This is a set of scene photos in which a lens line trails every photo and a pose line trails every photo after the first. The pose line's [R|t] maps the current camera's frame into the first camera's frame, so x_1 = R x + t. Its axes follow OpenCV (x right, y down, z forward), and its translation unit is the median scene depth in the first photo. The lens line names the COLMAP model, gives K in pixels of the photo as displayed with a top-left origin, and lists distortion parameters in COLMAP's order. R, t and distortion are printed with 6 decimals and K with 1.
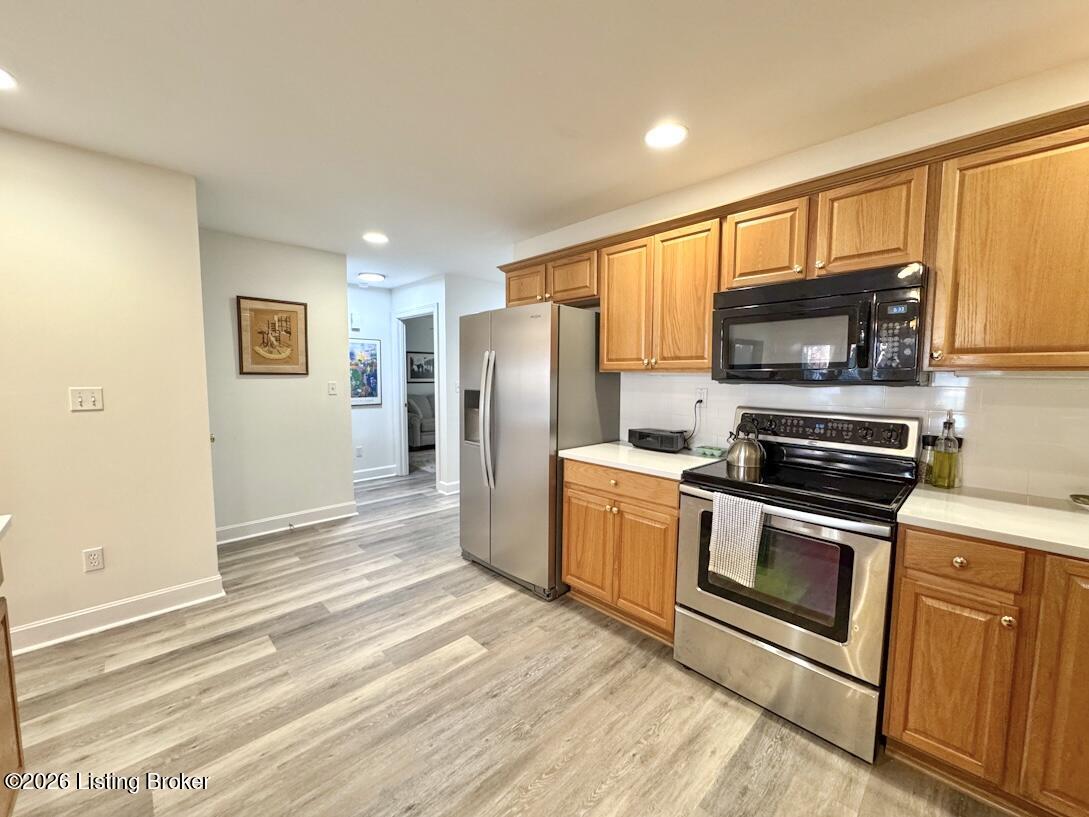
lens RADIAL K [[433.6, 0, 542.1], [0, 433.6, 406.8], [0, 0, 1]] dist [-0.002962, -0.000114]
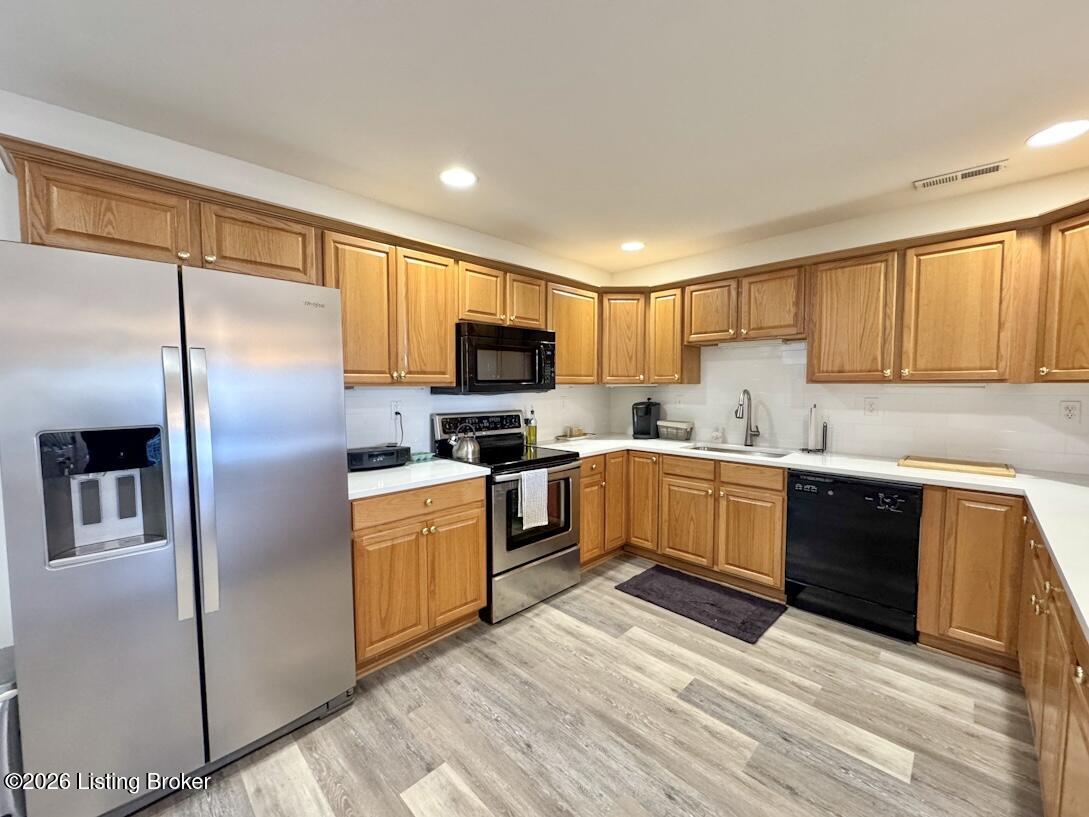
lens RADIAL K [[433.6, 0, 544.1], [0, 433.6, 407.6], [0, 0, 1]] dist [-0.002962, -0.000114]
pose [[-0.015026, -0.056623, 0.998283, -0.763221], [0.079993, 0.995127, 0.057648, -0.064887], [-0.996682, 0.080722, -0.010423, 0.723997]]
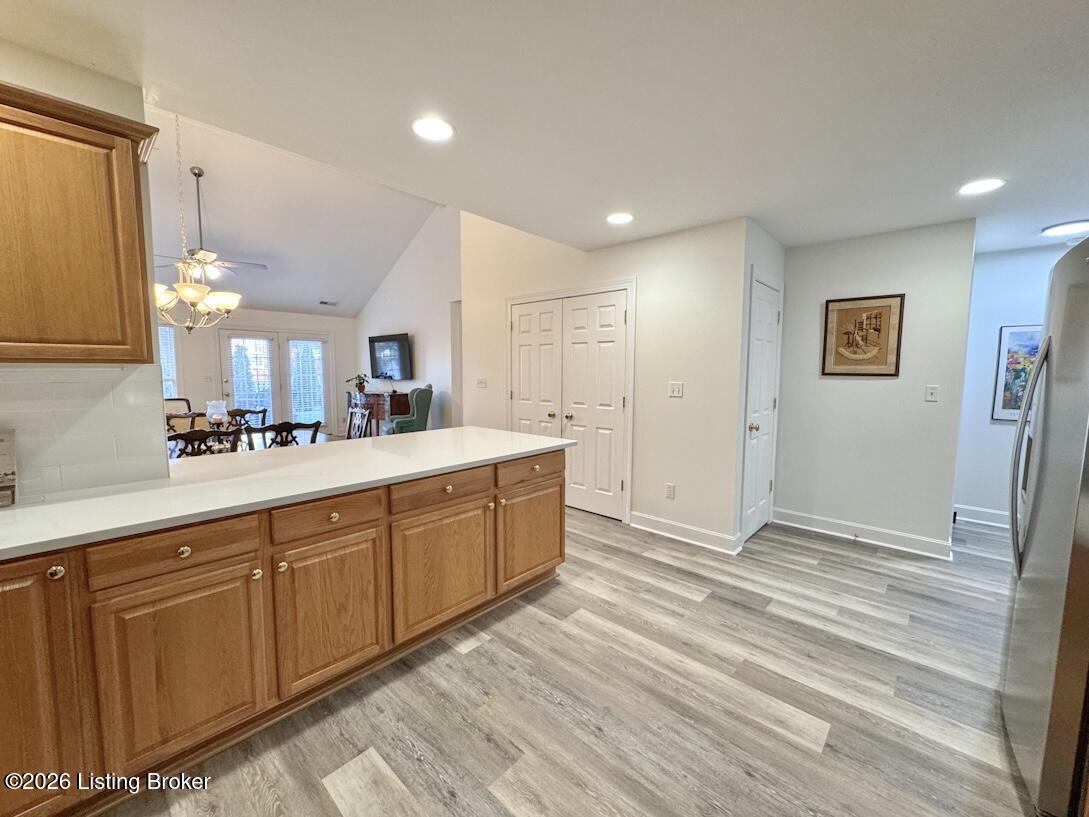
lens RADIAL K [[433.6, 0, 545.7], [0, 433.6, 409.9], [0, 0, 1]] dist [-0.002962, -0.000114]
pose [[0.058008, 0.084349, -0.994746, 0.480843], [-0.081372, 0.993508, 0.079499, -0.030363], [0.994994, 0.076333, 0.064495, 0.408644]]
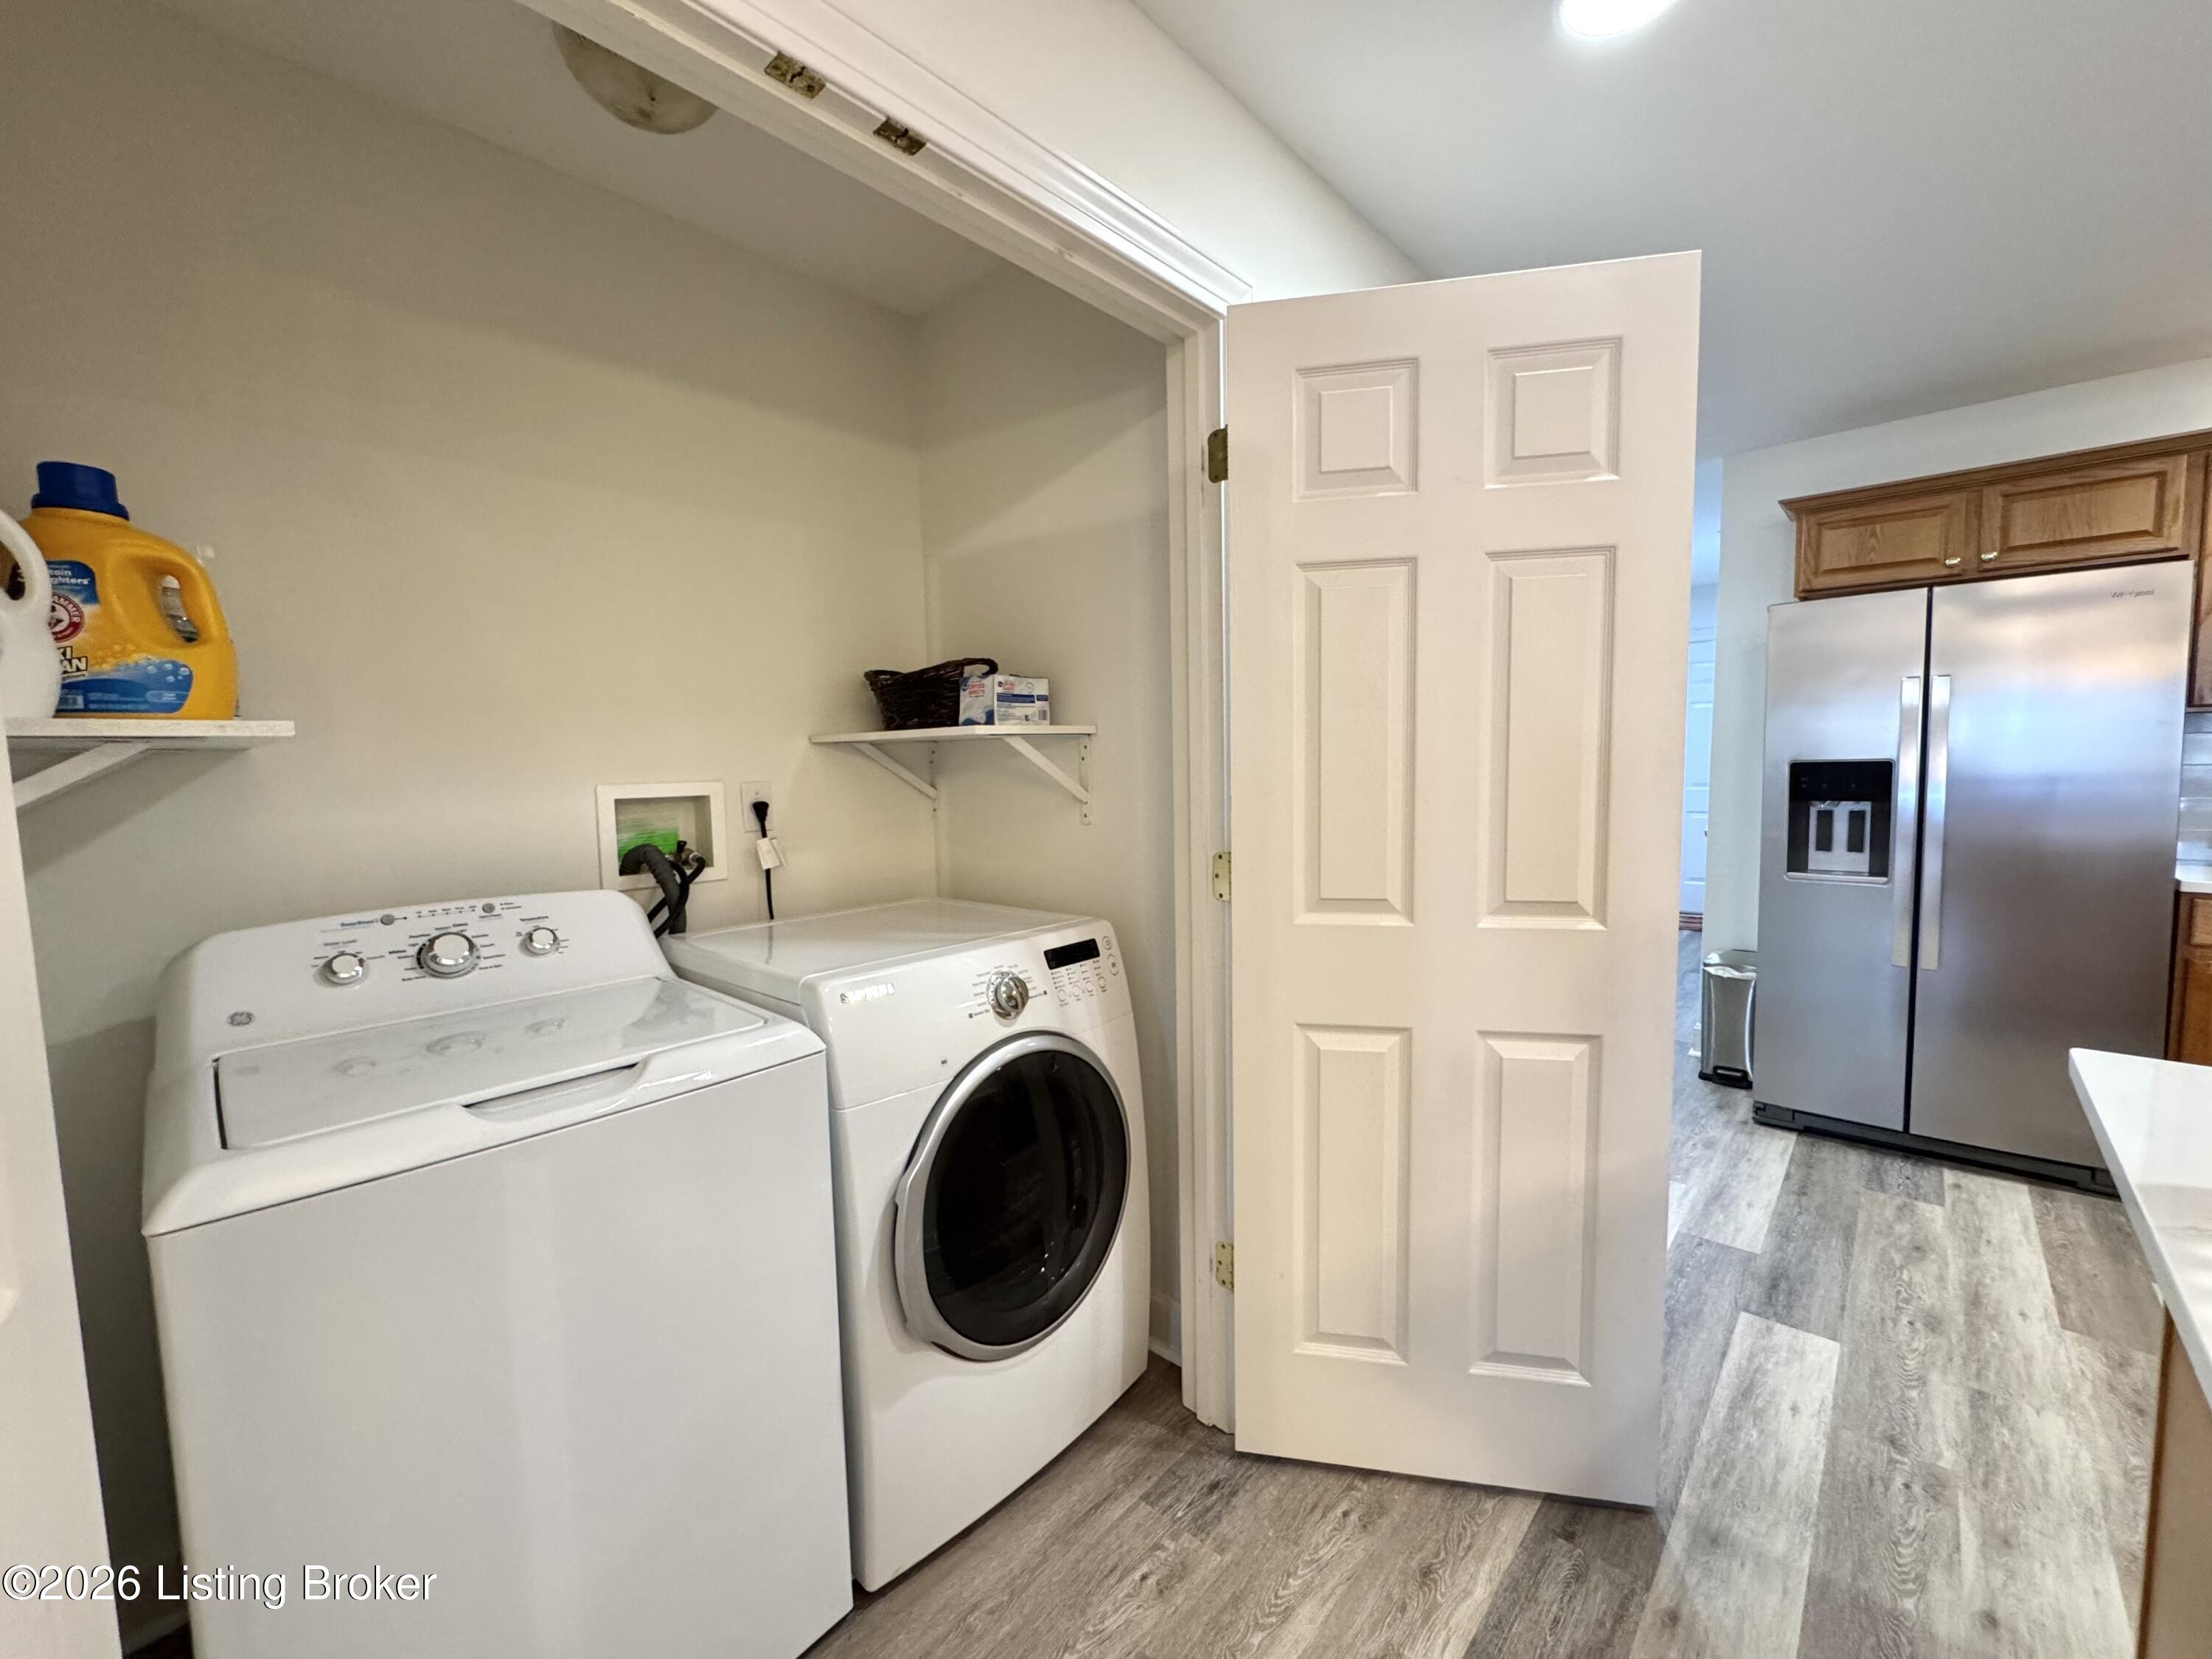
lens RADIAL K [[880.8, 0, 1113.0], [0, 880.8, 827.4], [0, 0, 1]] dist [-0.002962, -0.000114]
pose [[0.998128, -0.032840, 0.051603, -1.270515], [0.032585, 0.999452, 0.005778, 0.001177], [-0.051765, -0.004086, 0.998651, 0.123440]]
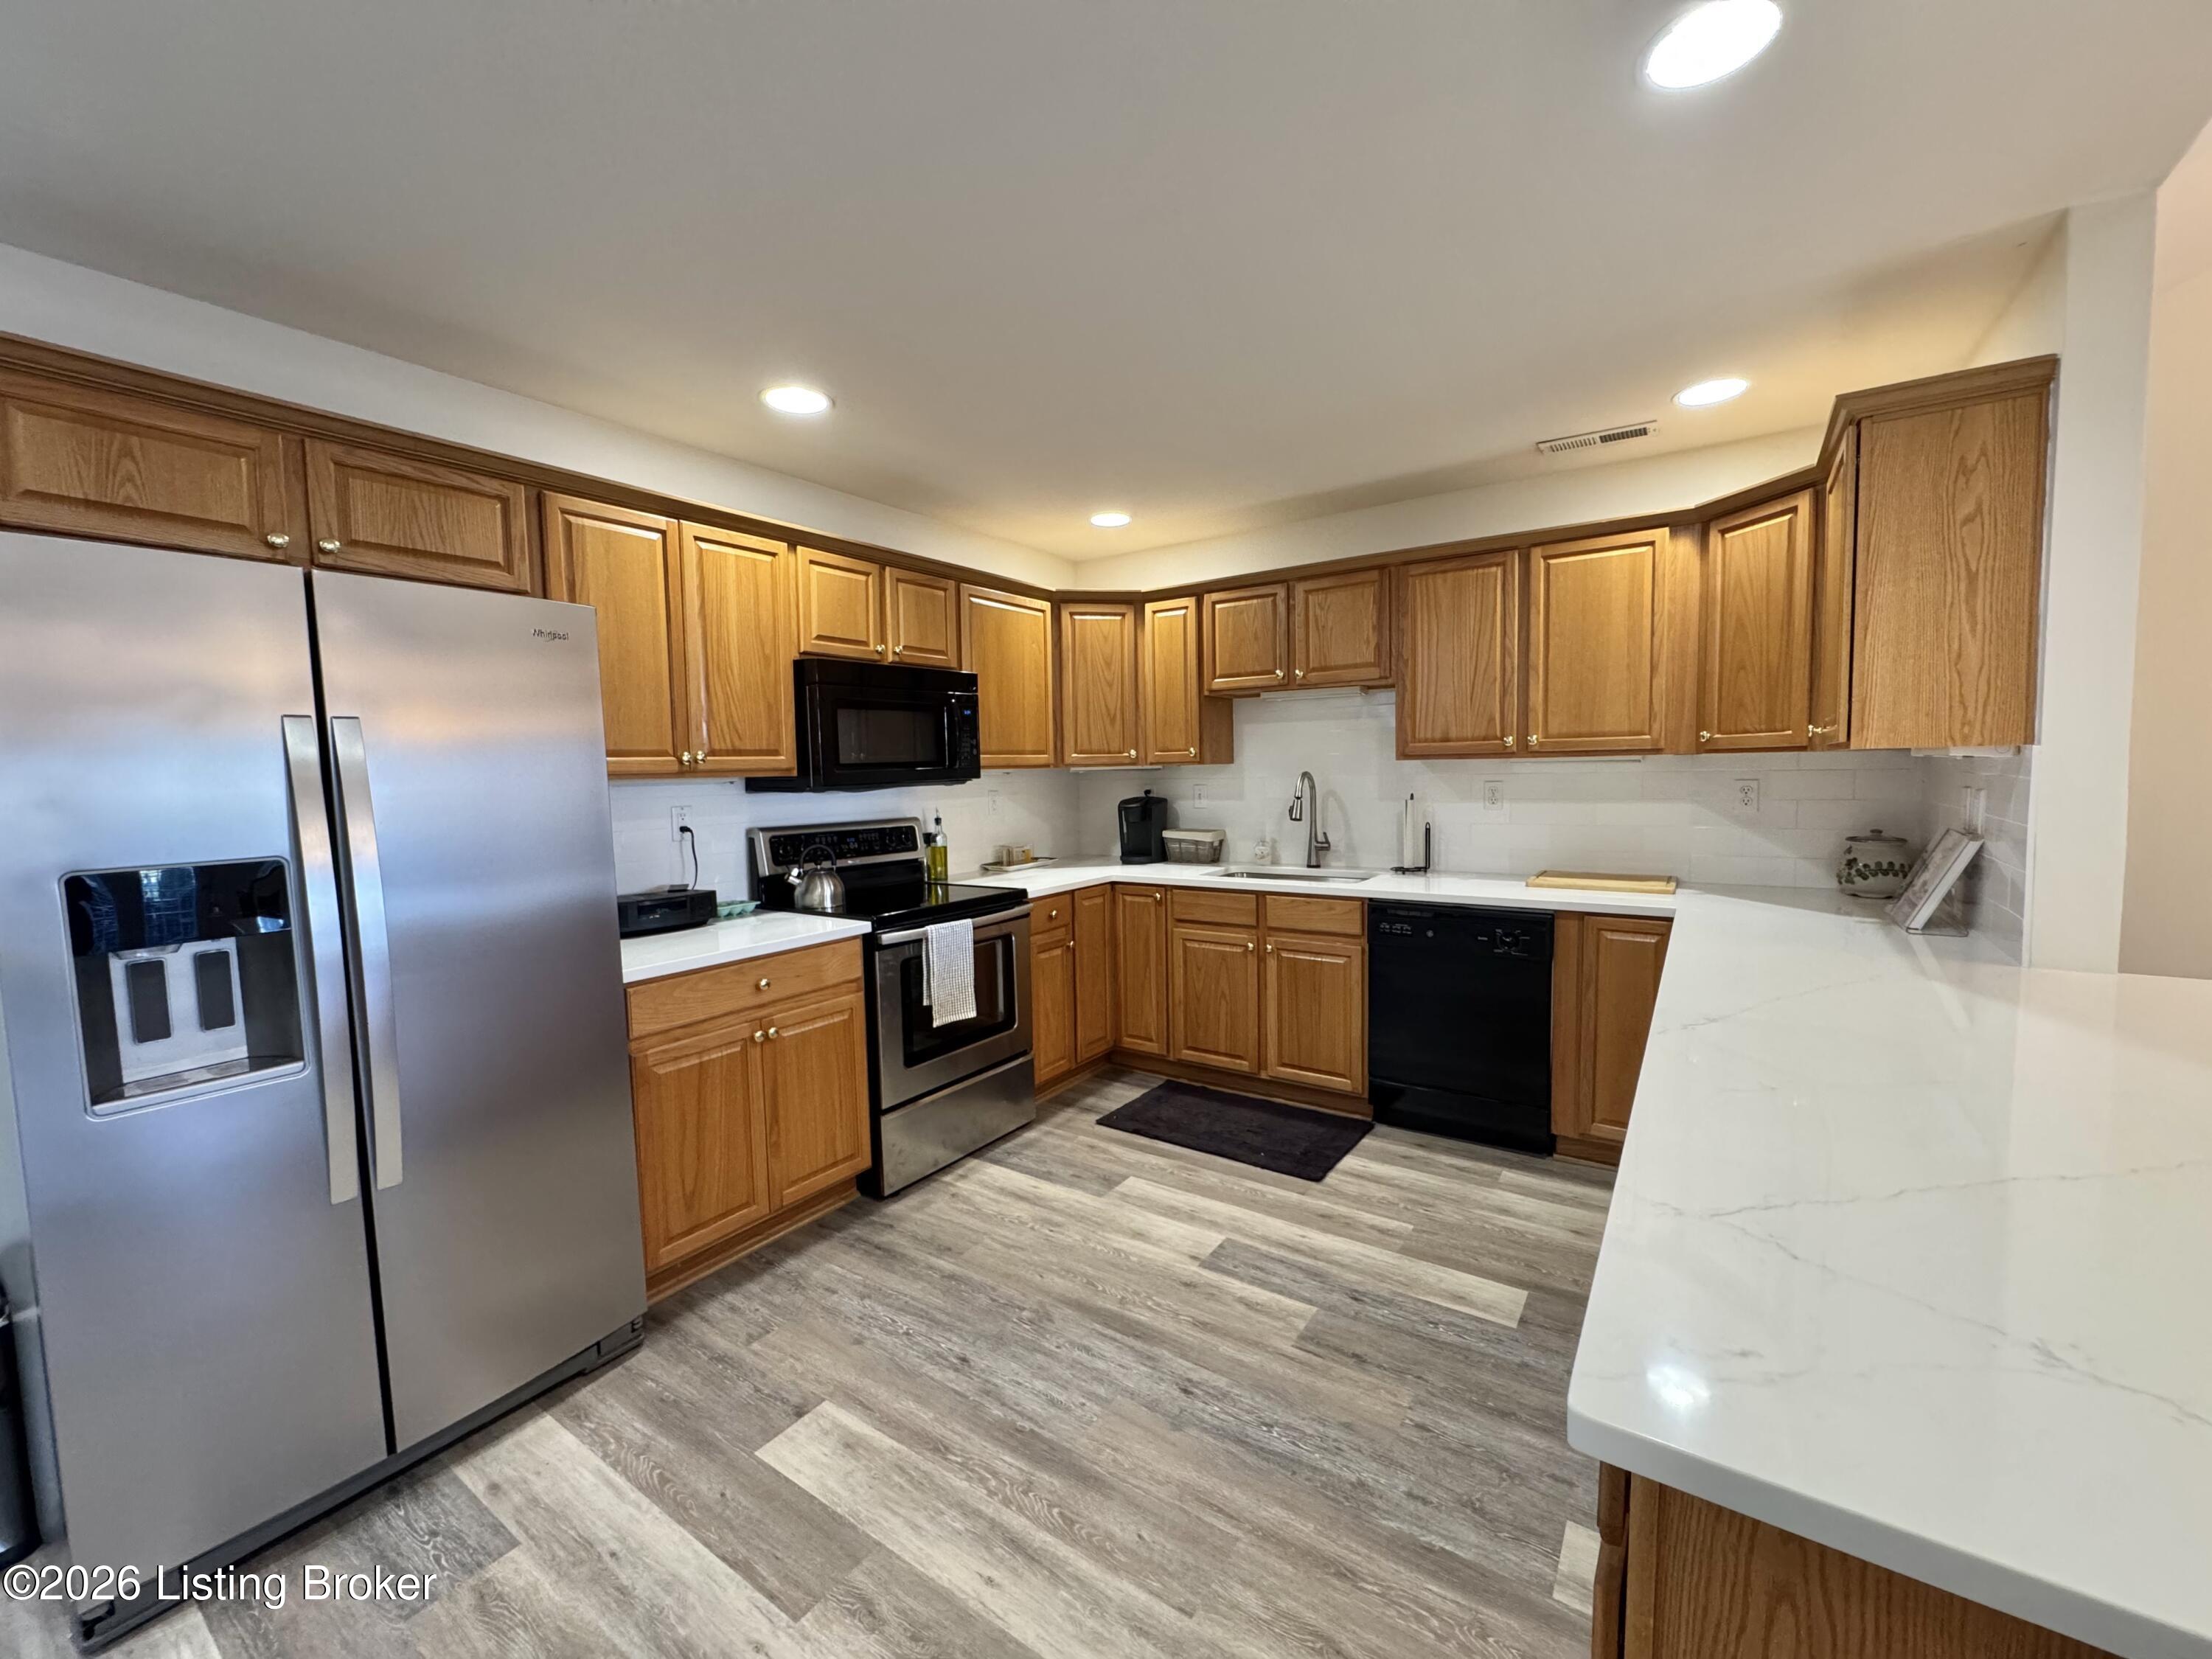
lens RADIAL K [[880.8, 0, 1103.5], [0, 880.8, 827.1], [0, 0, 1]] dist [-0.002962, -0.000114]
pose [[-0.193758, -0.067564, 0.978720, -0.943019], [0.096576, 0.991467, 0.087563, -0.069575], [-0.976284, 0.111487, -0.185580, 0.754095]]
